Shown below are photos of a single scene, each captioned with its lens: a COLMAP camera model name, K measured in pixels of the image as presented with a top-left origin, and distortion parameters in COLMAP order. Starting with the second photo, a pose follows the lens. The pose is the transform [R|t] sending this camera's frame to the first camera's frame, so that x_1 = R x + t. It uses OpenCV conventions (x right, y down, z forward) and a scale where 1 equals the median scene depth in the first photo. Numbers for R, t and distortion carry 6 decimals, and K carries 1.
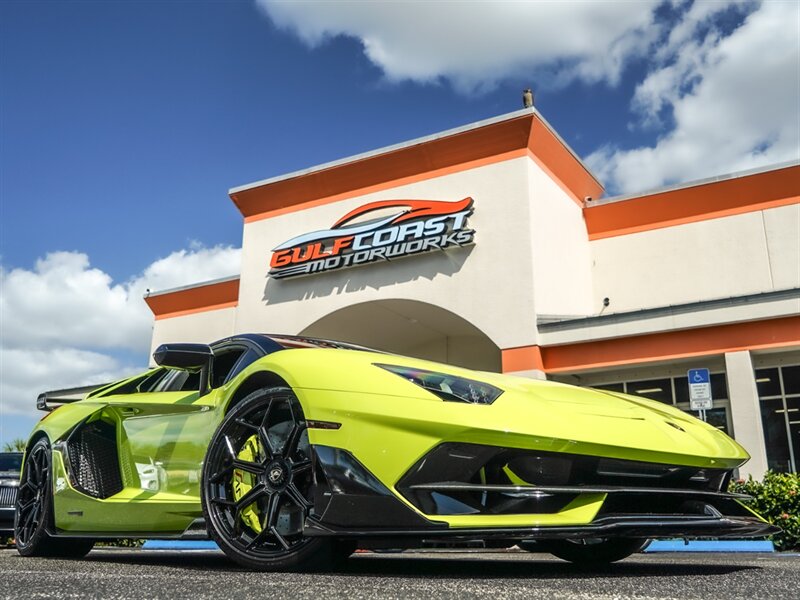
lens RADIAL K [[826.8, 0, 400.0], [0, 826.8, 300.0], [0, 0, 1]] dist [-0.015768, -0.009358]
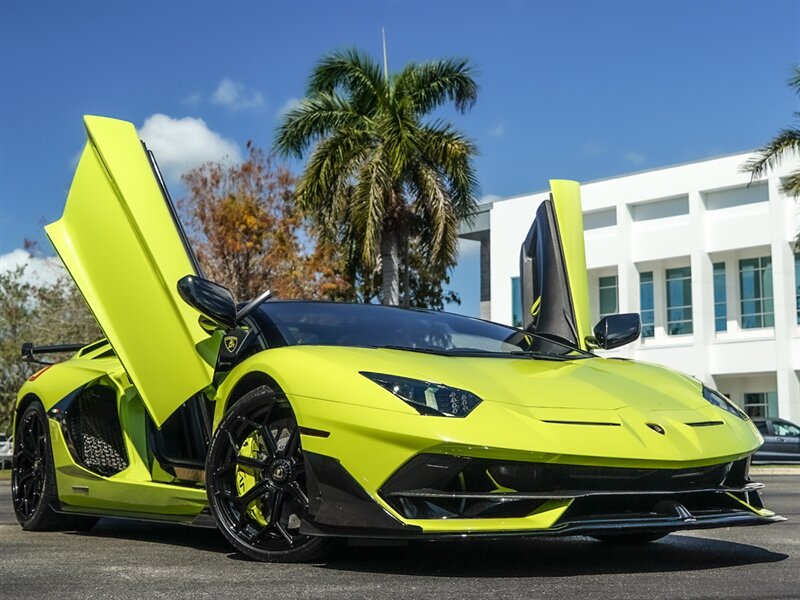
lens RADIAL K [[1256.5, 0, 400.0], [0, 1256.5, 300.0], [0, 0, 1]] dist [-0.020761, -0.008508]
pose [[0.995520, -0.019578, -0.092501, 0.156876], [0.033603, 0.987719, 0.152587, -0.240741], [0.088377, -0.155011, 0.983952, -0.510650]]
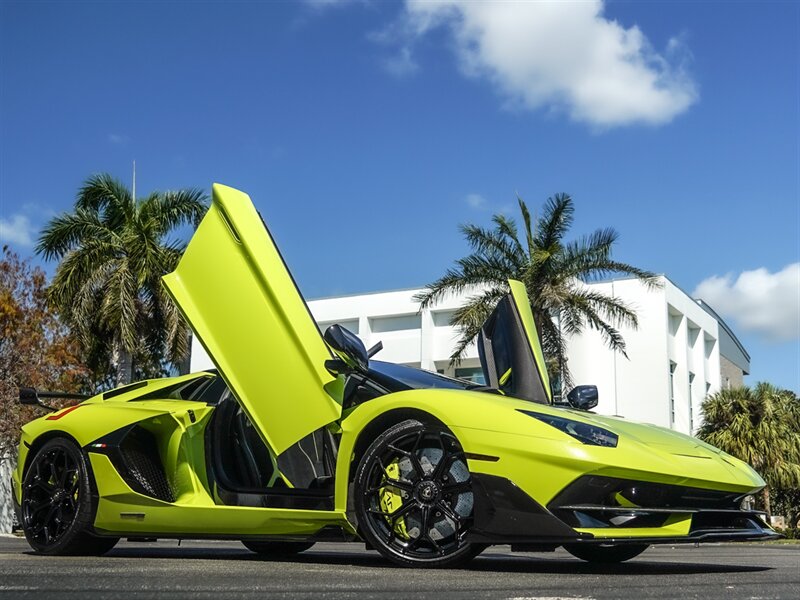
lens RADIAL K [[1020.5, 0, 400.0], [0, 1020.5, 300.0], [0, 0, 1]] dist [-0.025652, -0.029791]
pose [[0.978470, 0.053030, 0.199461, -0.511485], [-0.064427, 0.996614, 0.051087, -0.155744], [-0.196076, -0.062837, 0.978573, -0.484073]]
